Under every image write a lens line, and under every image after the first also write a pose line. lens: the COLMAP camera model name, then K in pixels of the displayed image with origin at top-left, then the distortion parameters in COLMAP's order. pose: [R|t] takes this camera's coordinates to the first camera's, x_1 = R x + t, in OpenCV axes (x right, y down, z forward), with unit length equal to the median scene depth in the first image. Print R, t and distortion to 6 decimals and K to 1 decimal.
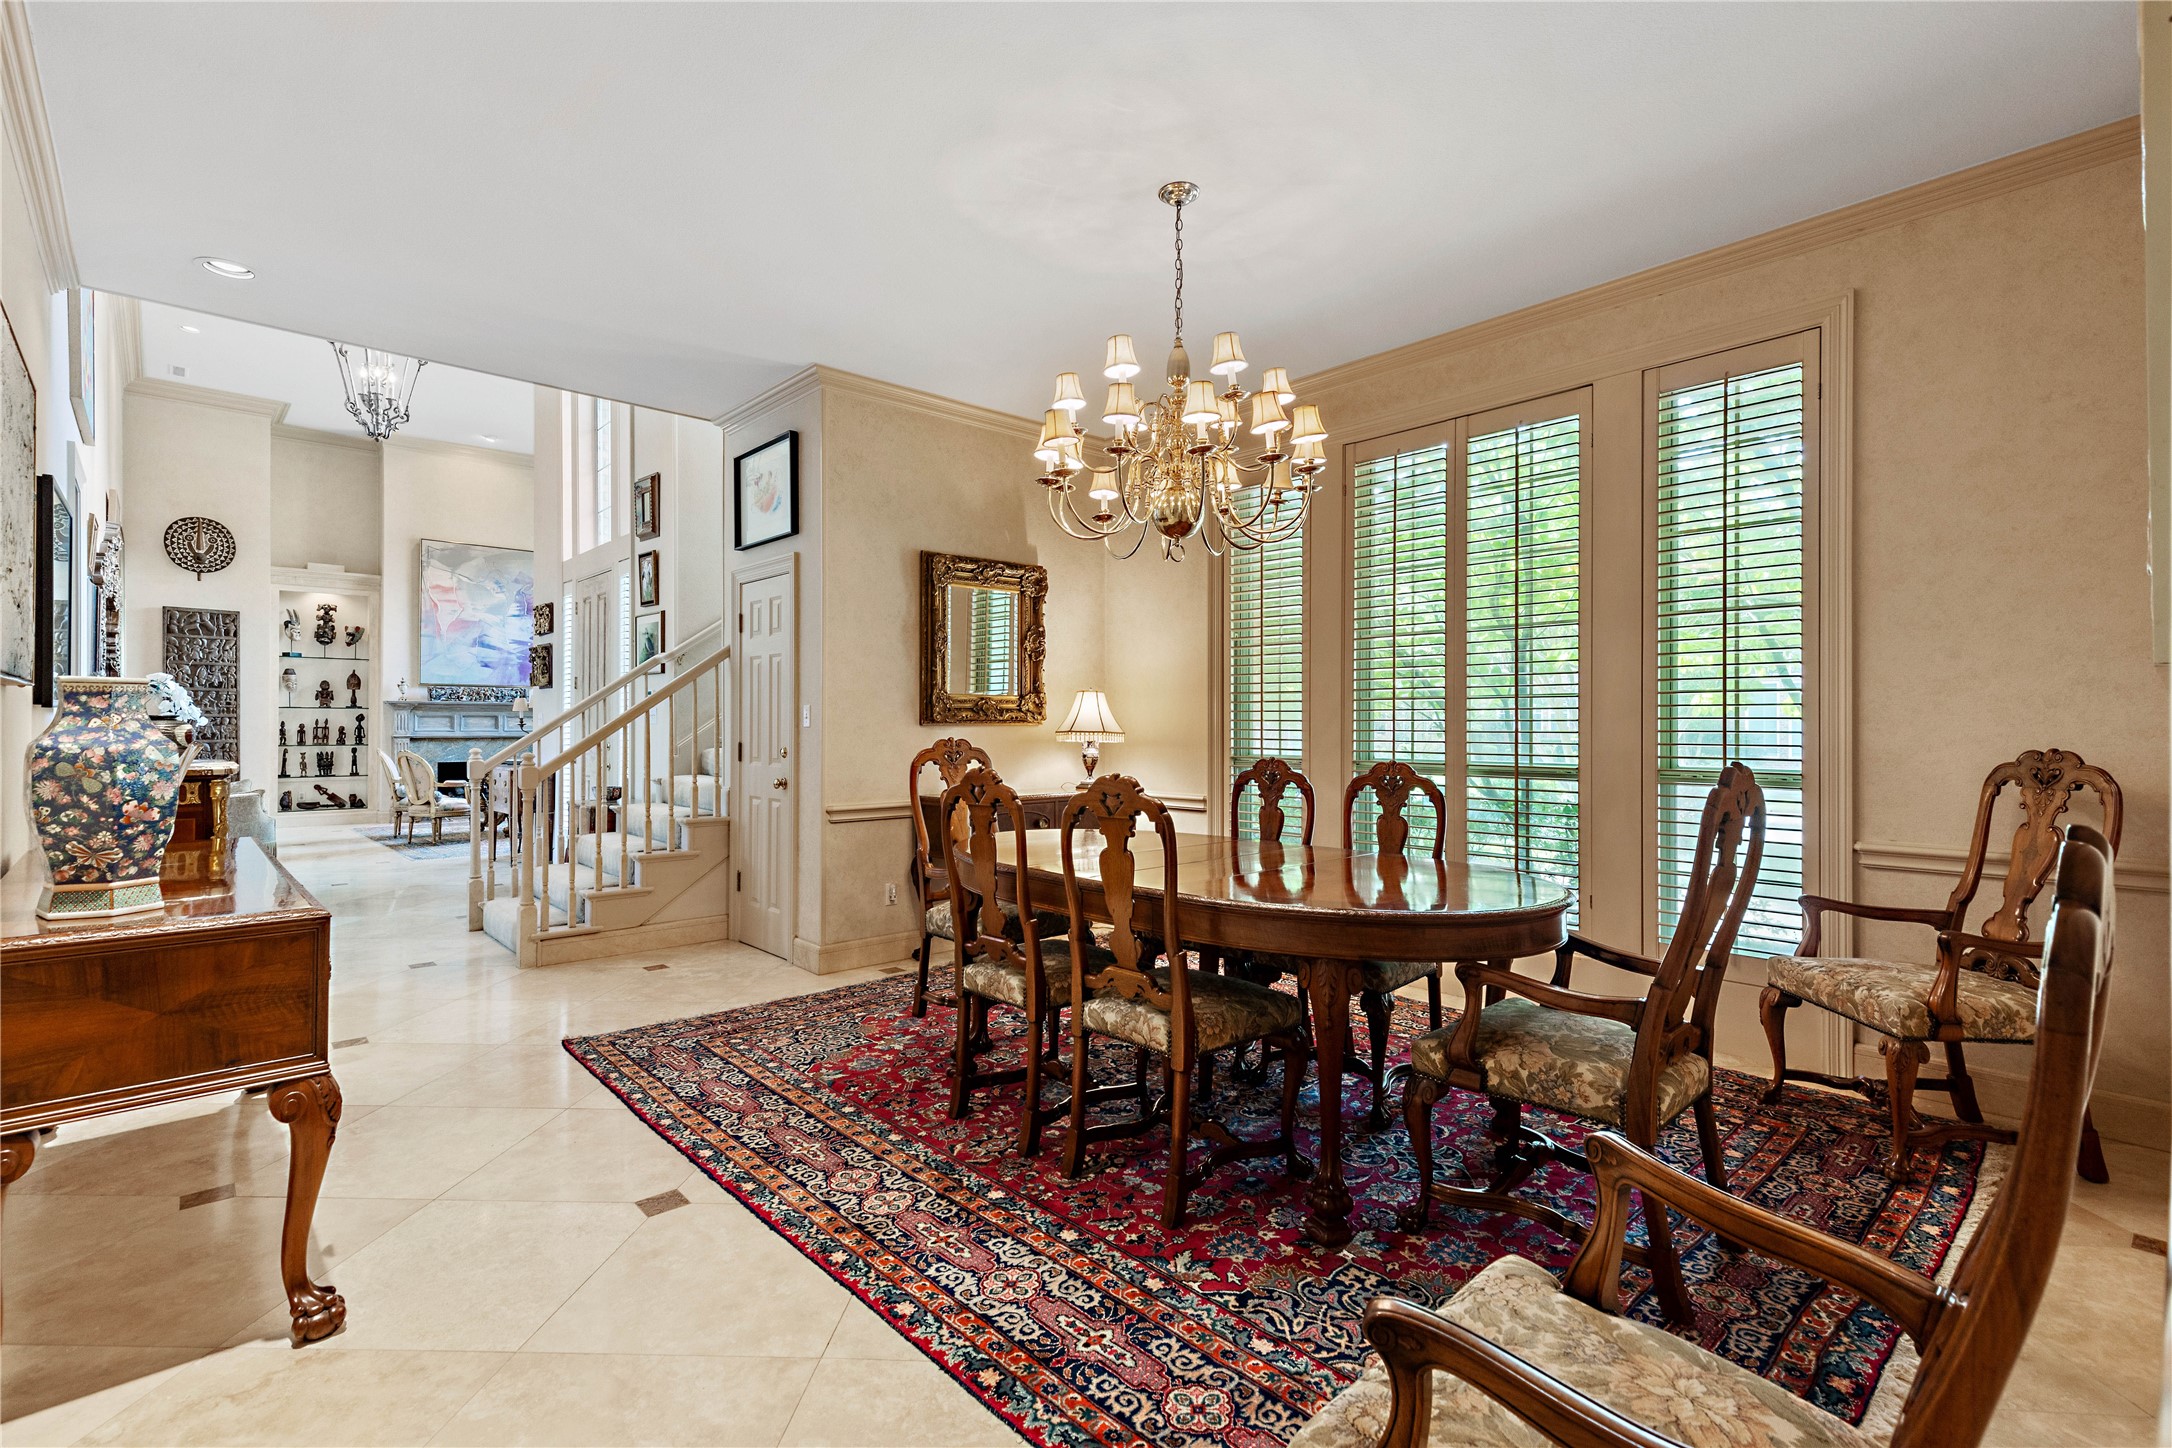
lens RADIAL K [[992.5, 0, 1105.8], [0, 992.5, 716.0], [0, 0, 1]] dist [-0.001031, 0.001538]
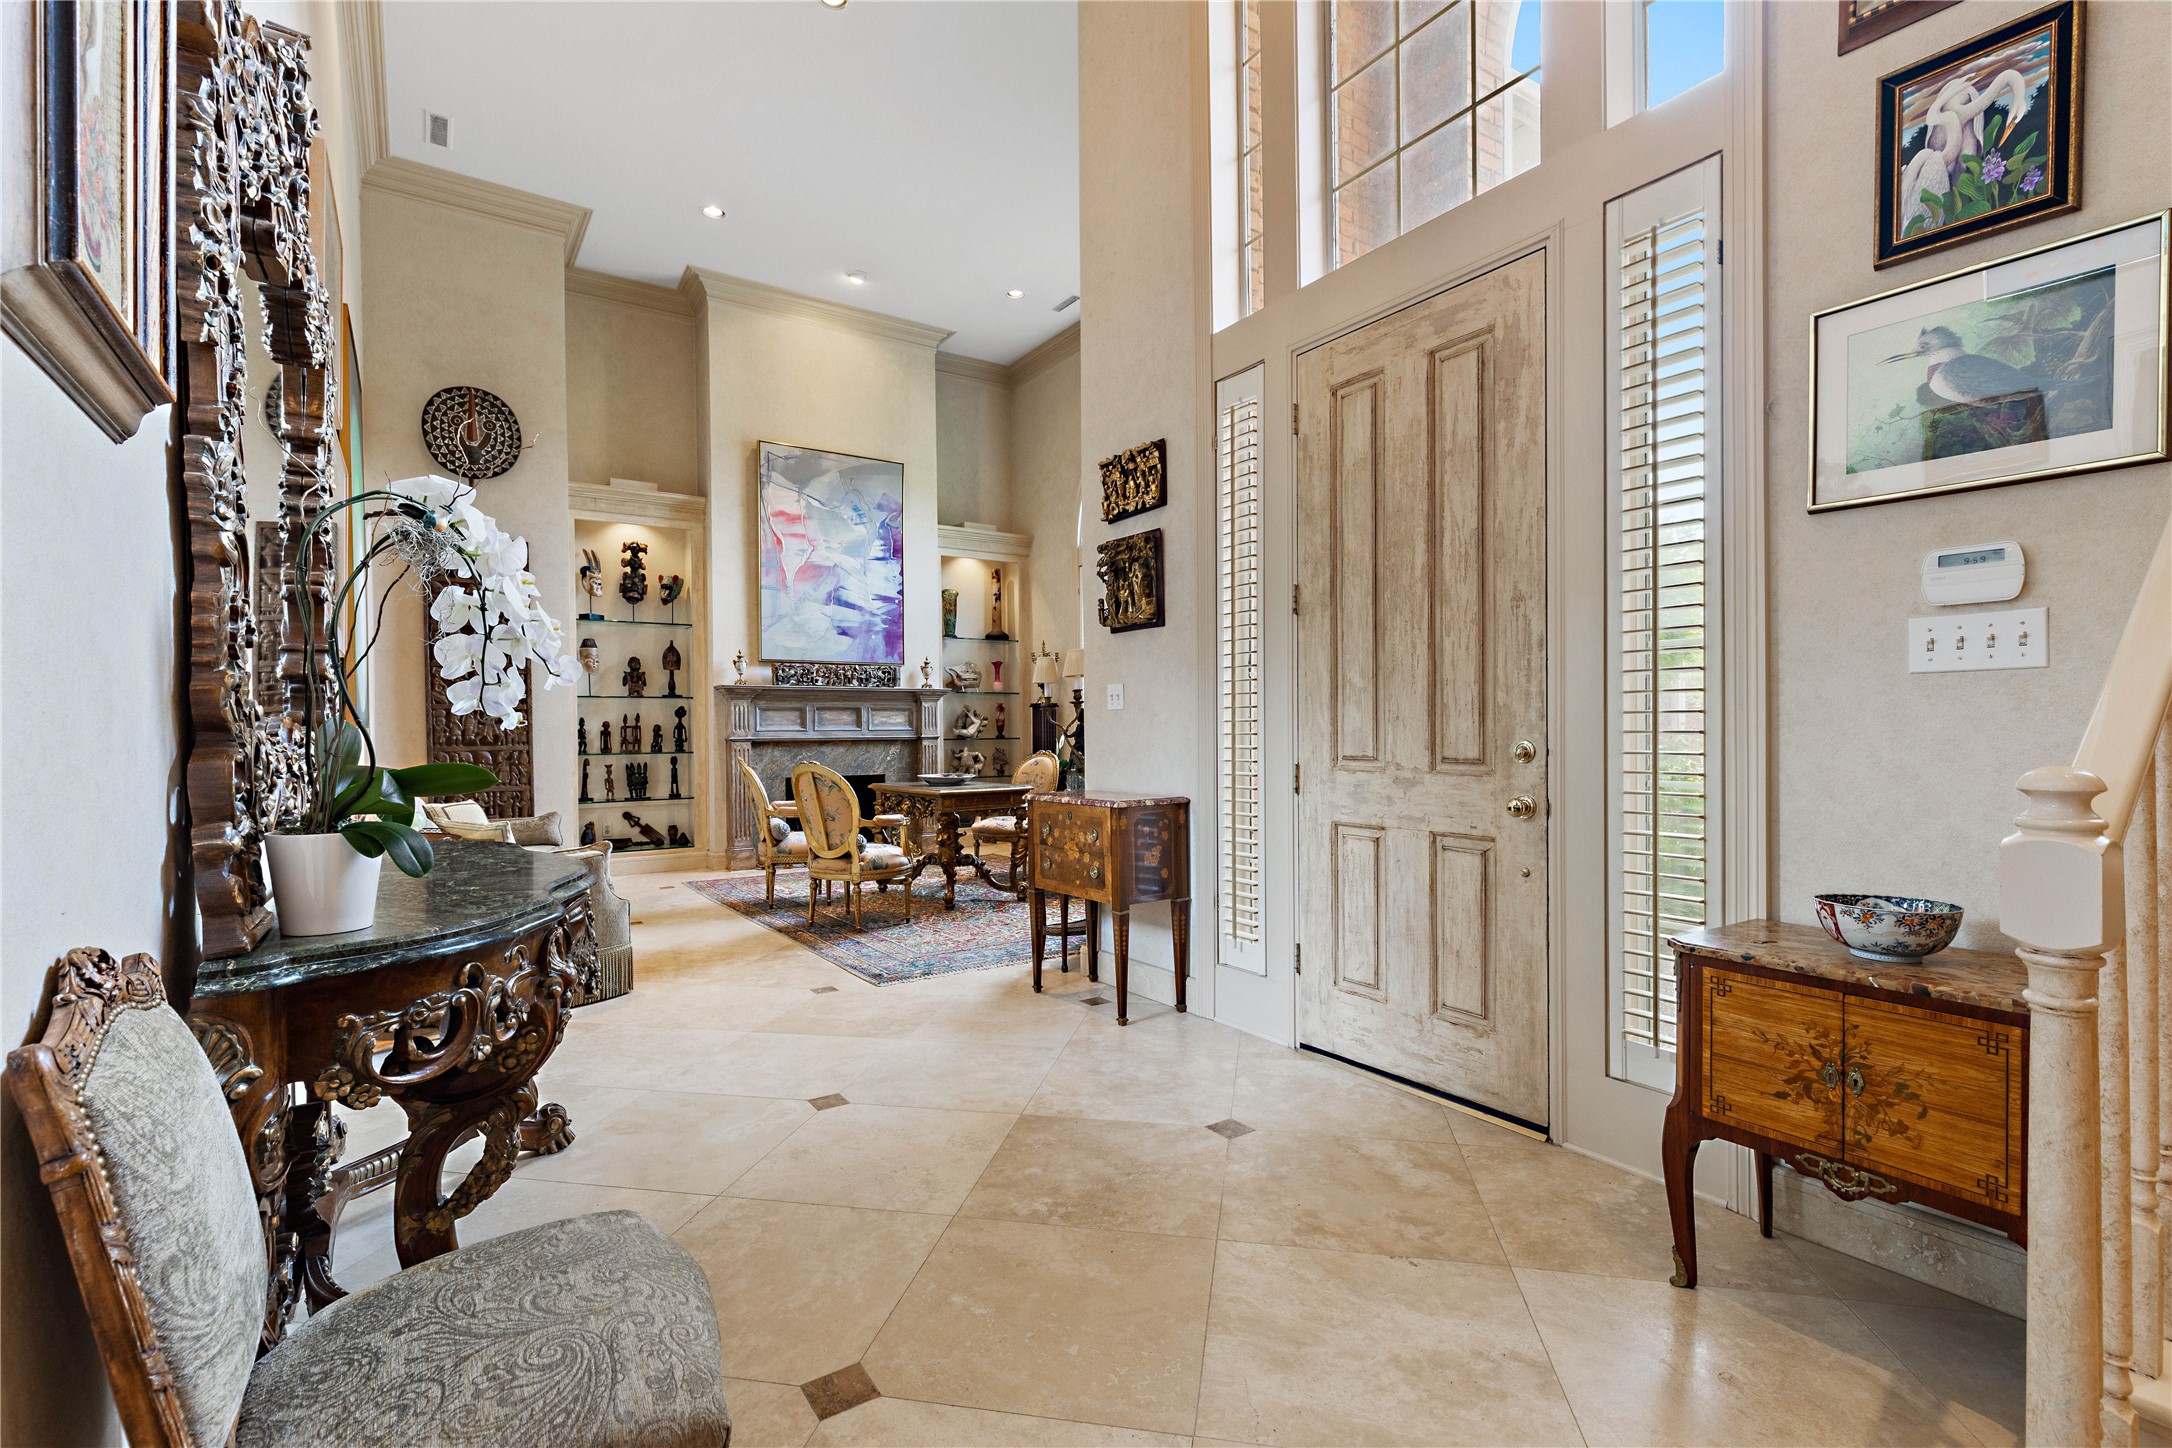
lens RADIAL K [[992.5, 0, 1084.6], [0, 992.5, 734.4], [0, 0, 1]] dist [-0.001031, 0.001538]
pose [[0.985789, -0.009019, -0.167746, -0.373801], [0.011307, 0.999855, 0.012695, 0.011531], [0.167608, -0.014411, 0.985748, 0.388562]]
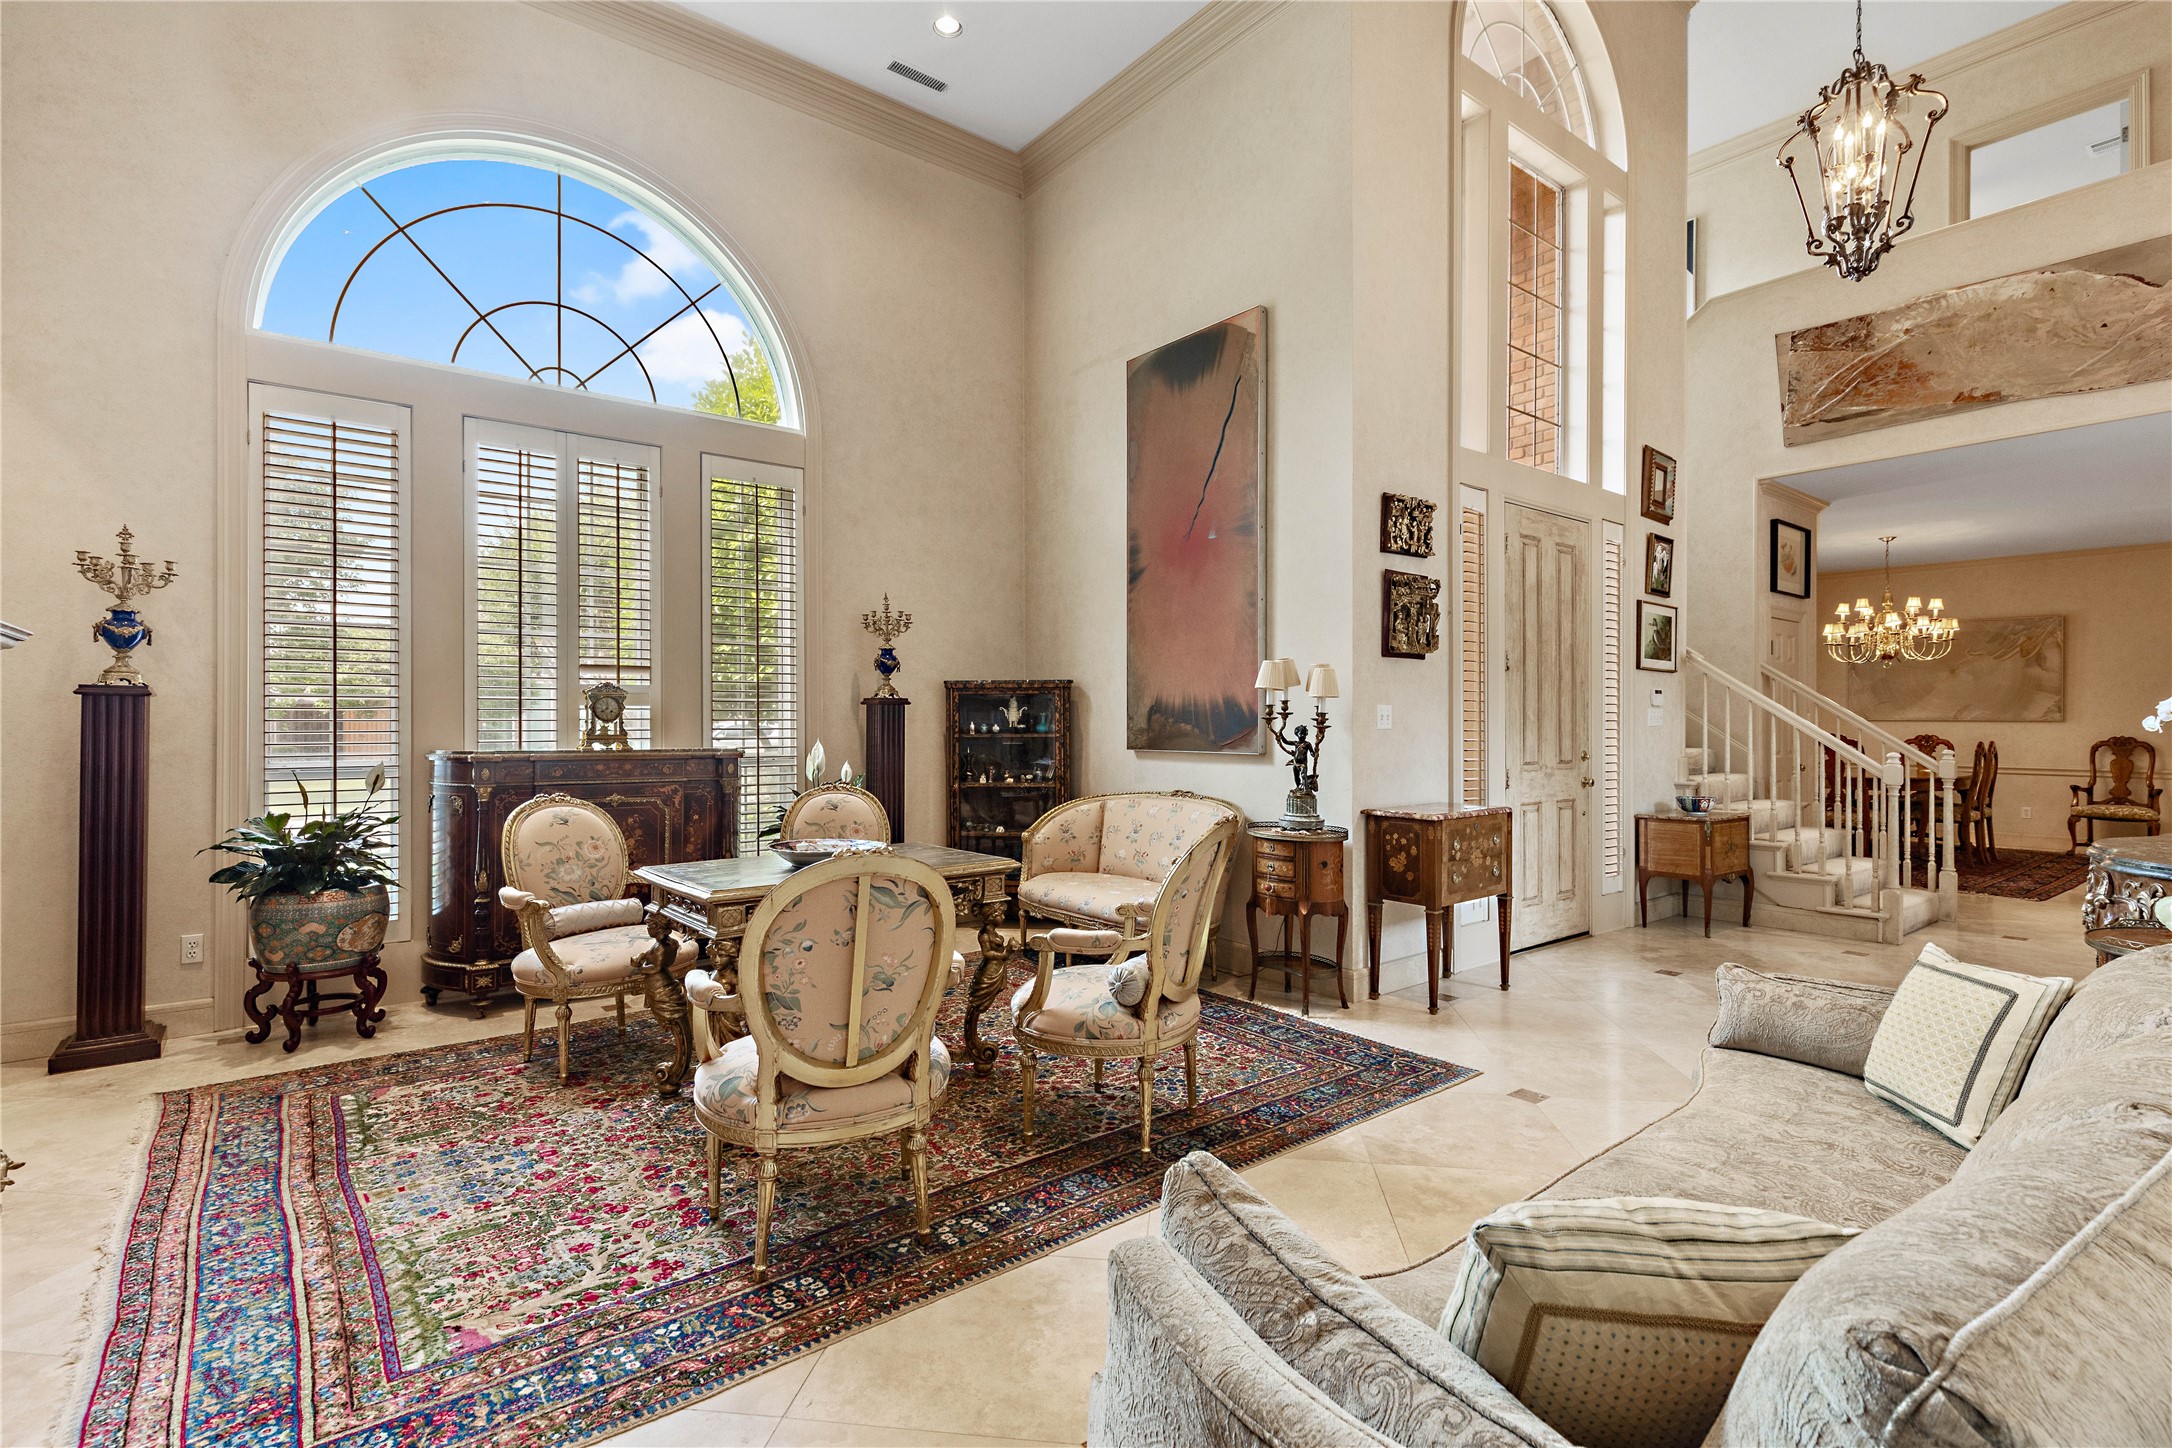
lens RADIAL K [[992.5, 0, 1093.6], [0, 992.5, 714.8], [0, 0, 1]] dist [-0.001031, 0.001538]
pose [[0.087224, 0.015624, 0.996066, -0.799292], [-0.005575, 0.999869, -0.015196, 0.008388], [-0.996173, -0.004228, 0.087300, 0.812209]]
